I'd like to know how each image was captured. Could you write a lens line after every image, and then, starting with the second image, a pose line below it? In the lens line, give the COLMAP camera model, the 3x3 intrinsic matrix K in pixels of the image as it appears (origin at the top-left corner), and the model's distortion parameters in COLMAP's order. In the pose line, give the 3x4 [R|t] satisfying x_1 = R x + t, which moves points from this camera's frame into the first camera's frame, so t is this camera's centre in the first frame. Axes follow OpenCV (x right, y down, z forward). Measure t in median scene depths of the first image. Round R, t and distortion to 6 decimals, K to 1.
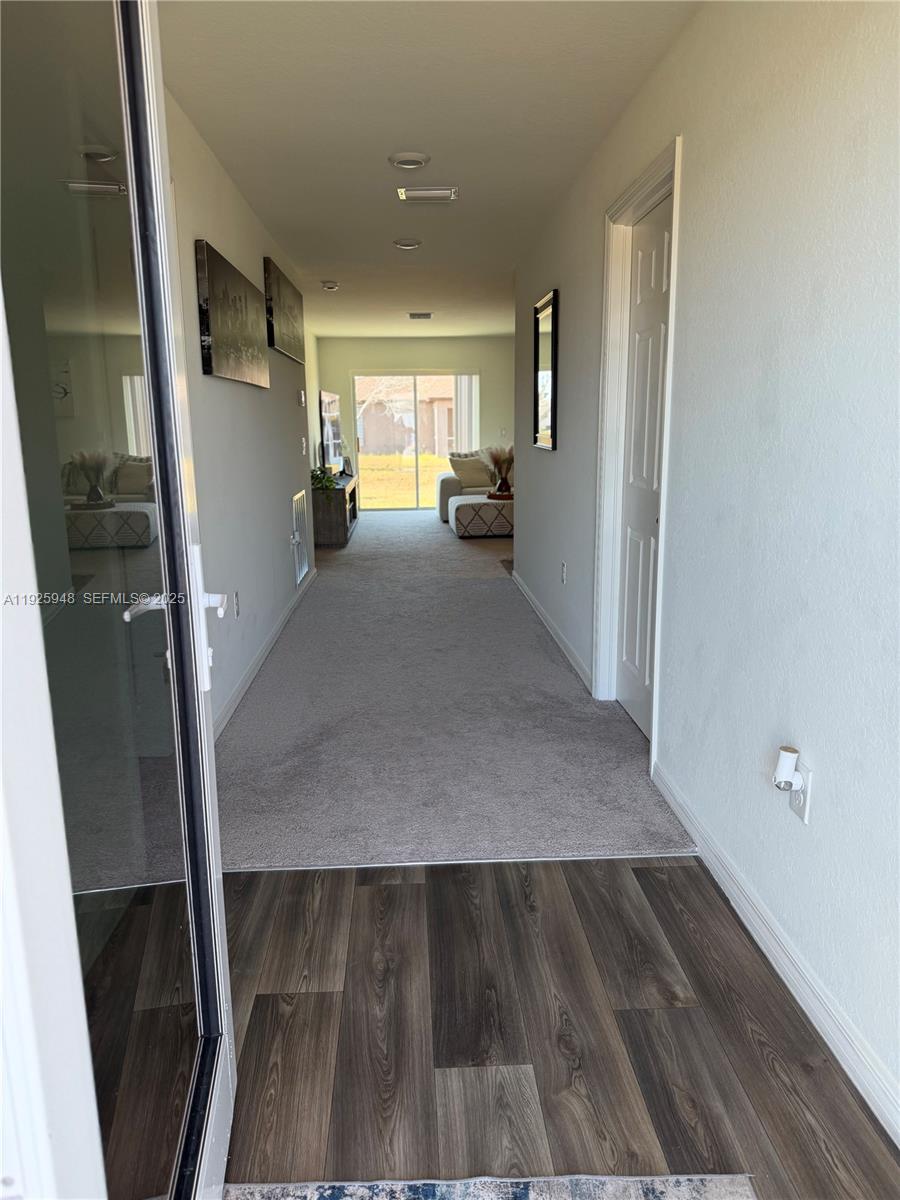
lens RADIAL K [[830.1, 0, 450.0], [0, 830.1, 600.0], [0, 0, 1]] dist [-0.005096, -0.035290]
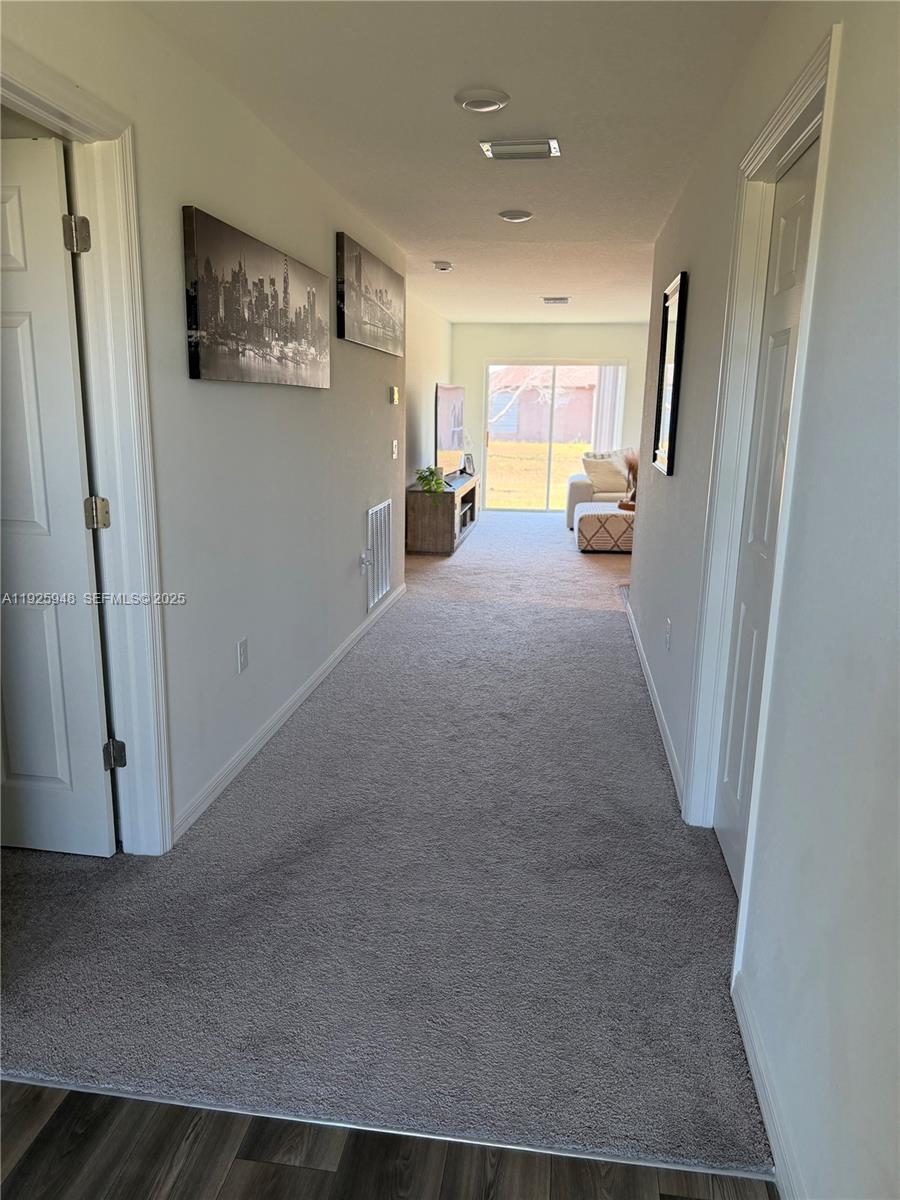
lens RADIAL K [[830.1, 0, 450.0], [0, 830.1, 600.0], [0, 0, 1]] dist [-0.005096, -0.035290]
pose [[0.980906, 0.072215, -0.180580, 0.053403], [-0.068695, 0.997307, 0.025684, -0.051251], [0.181948, -0.012788, 0.983225, 0.137232]]
